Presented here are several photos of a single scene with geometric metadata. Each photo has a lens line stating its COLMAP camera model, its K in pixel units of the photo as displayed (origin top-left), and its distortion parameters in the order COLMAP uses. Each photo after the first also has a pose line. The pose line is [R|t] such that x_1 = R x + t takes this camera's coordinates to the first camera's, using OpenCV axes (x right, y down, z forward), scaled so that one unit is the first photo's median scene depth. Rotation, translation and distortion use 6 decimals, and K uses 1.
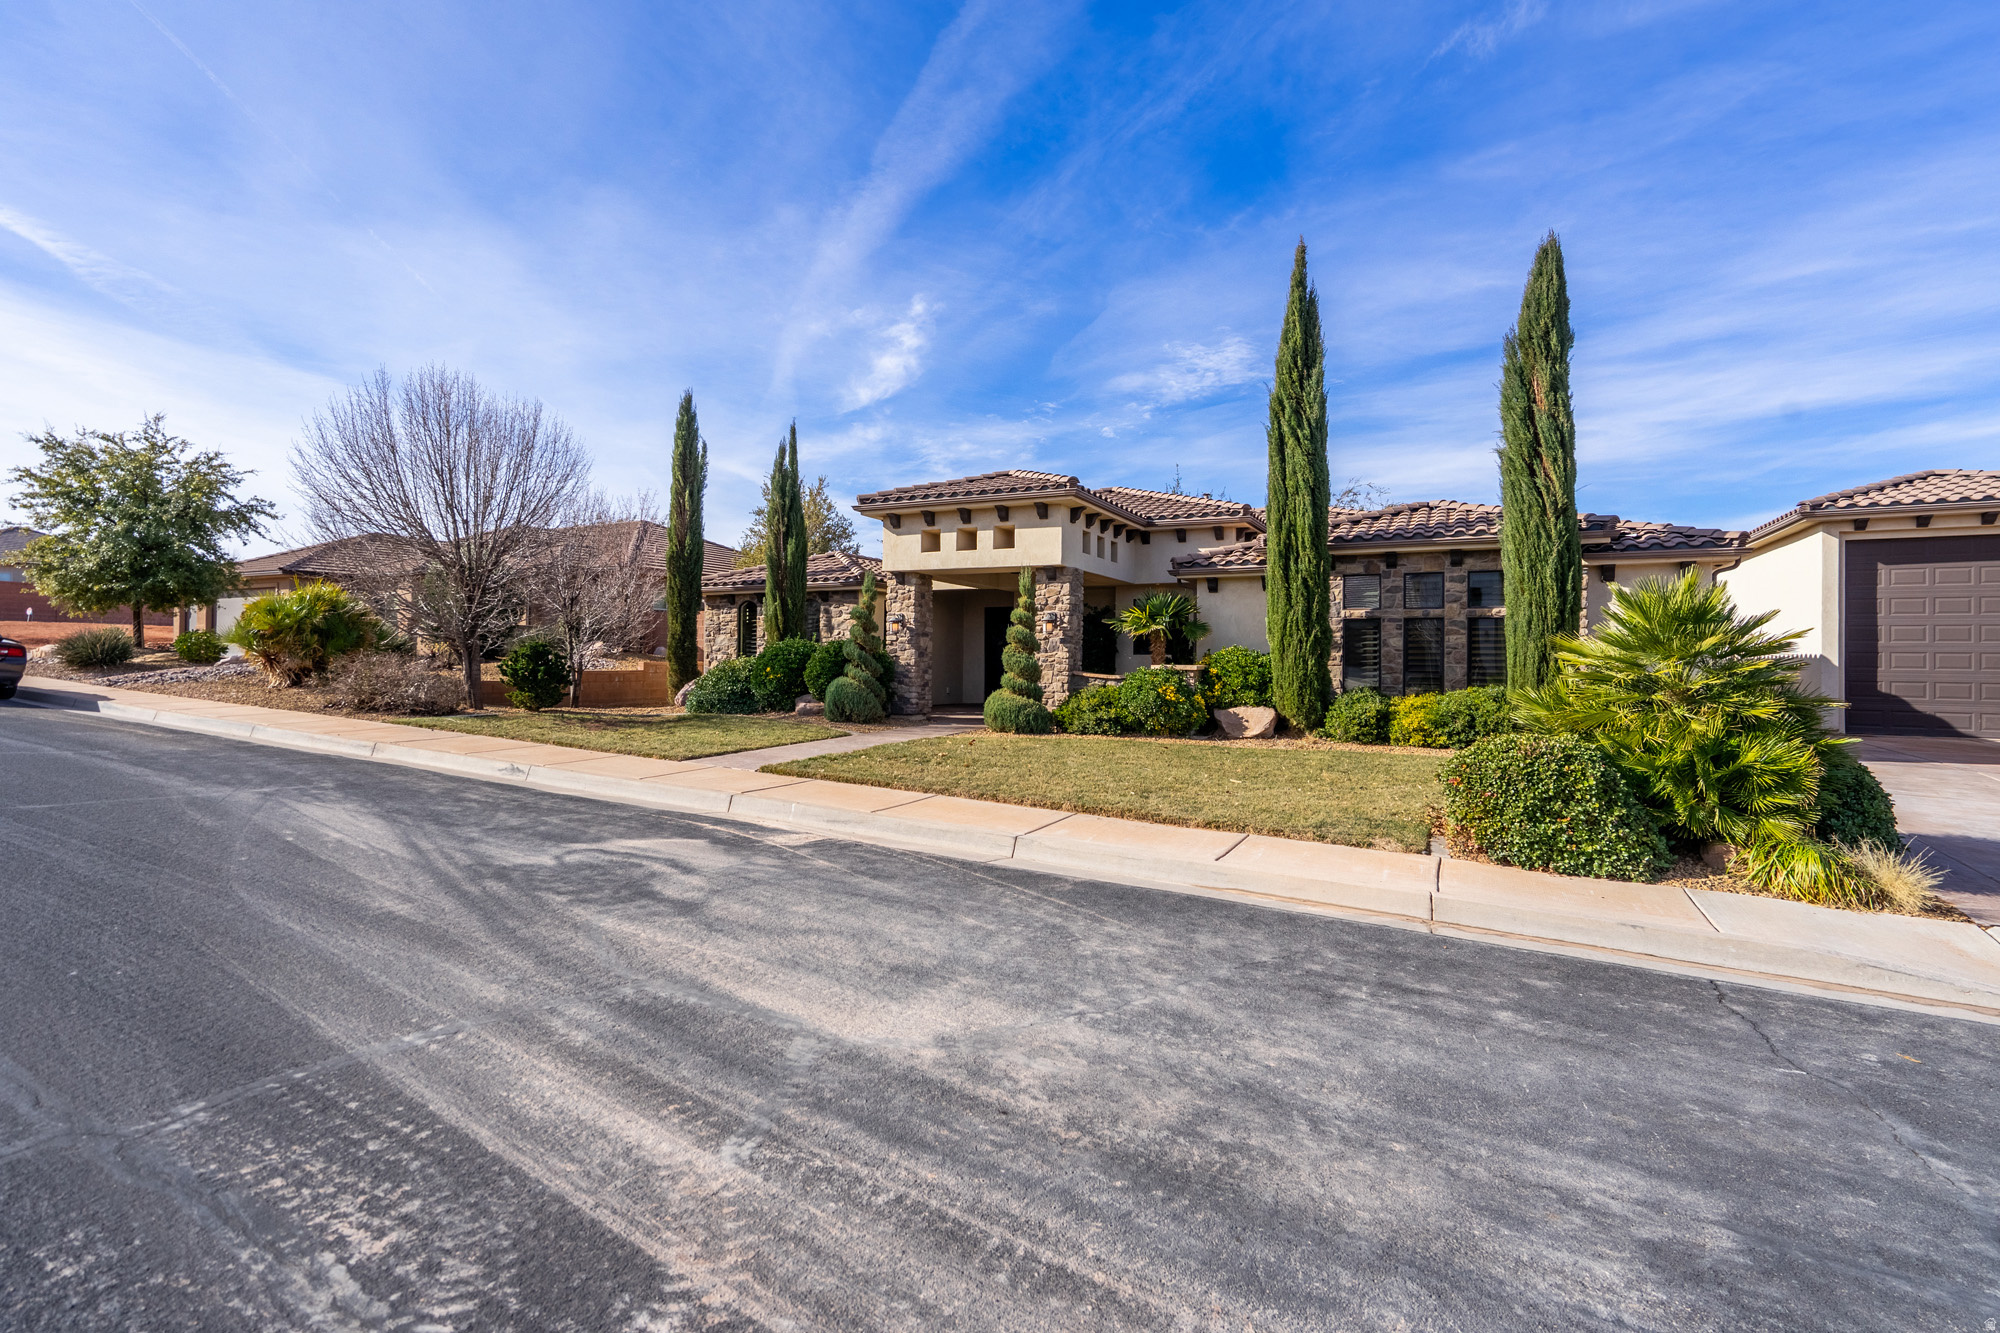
lens RADIAL K [[865.3, 0, 1000.0], [0, 865.3, 666.5], [0, 0, 1]] dist [-0.003215, -0.000375]
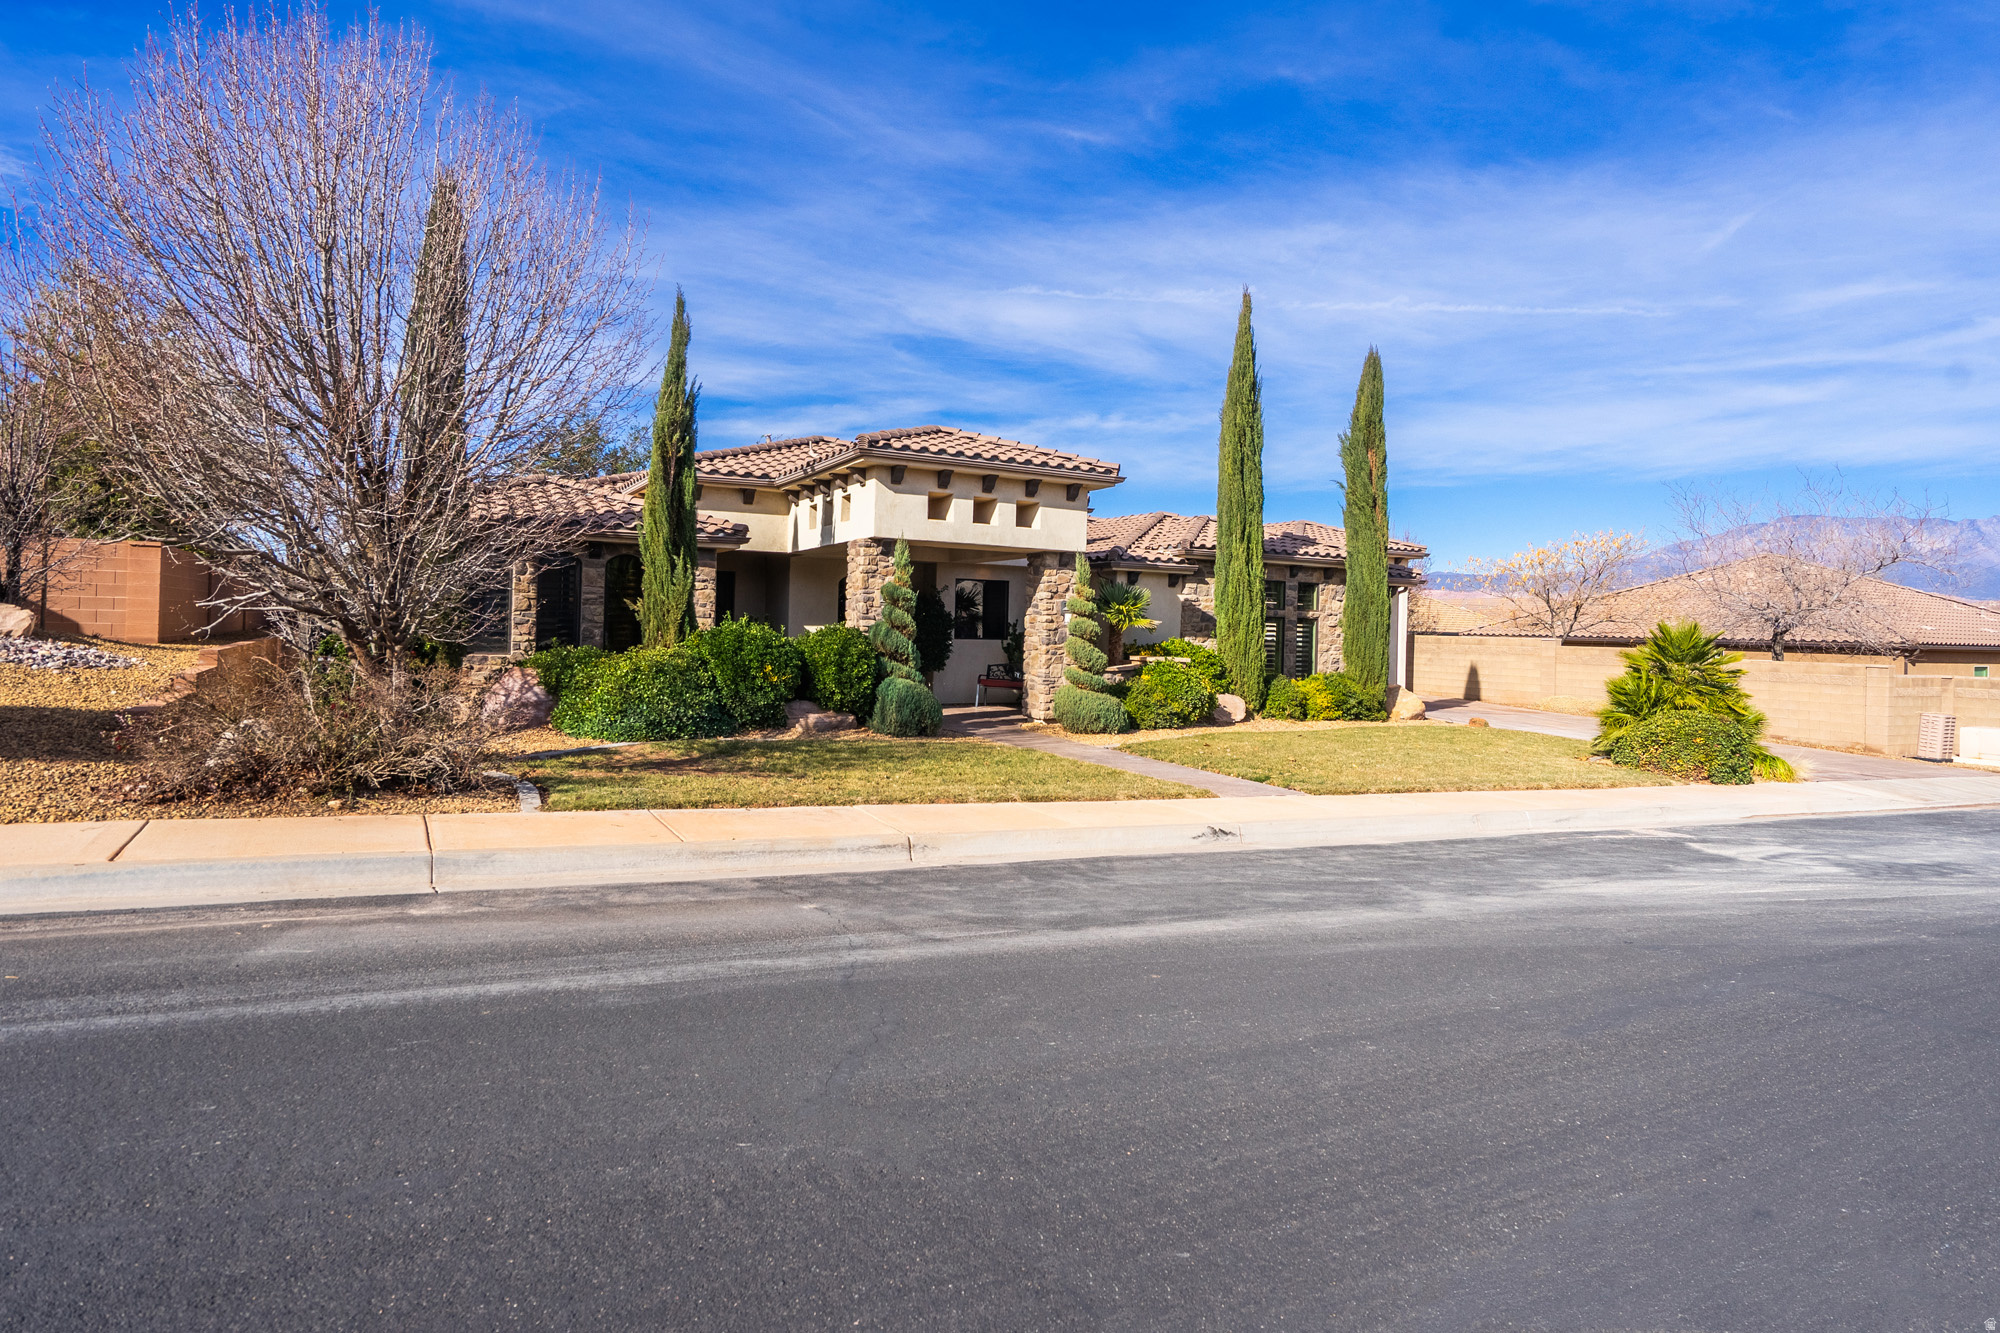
lens RADIAL K [[1092.7, 0, 1000.0], [0, 1092.7, 666.5], [0, 0, 1]] dist [0.001750, 0.000327]
pose [[0.574676, -0.024277, 0.818021, -0.946220], [-0.012279, 0.999192, 0.038280, -0.037023], [-0.818289, -0.032043, 0.573913, 0.381980]]
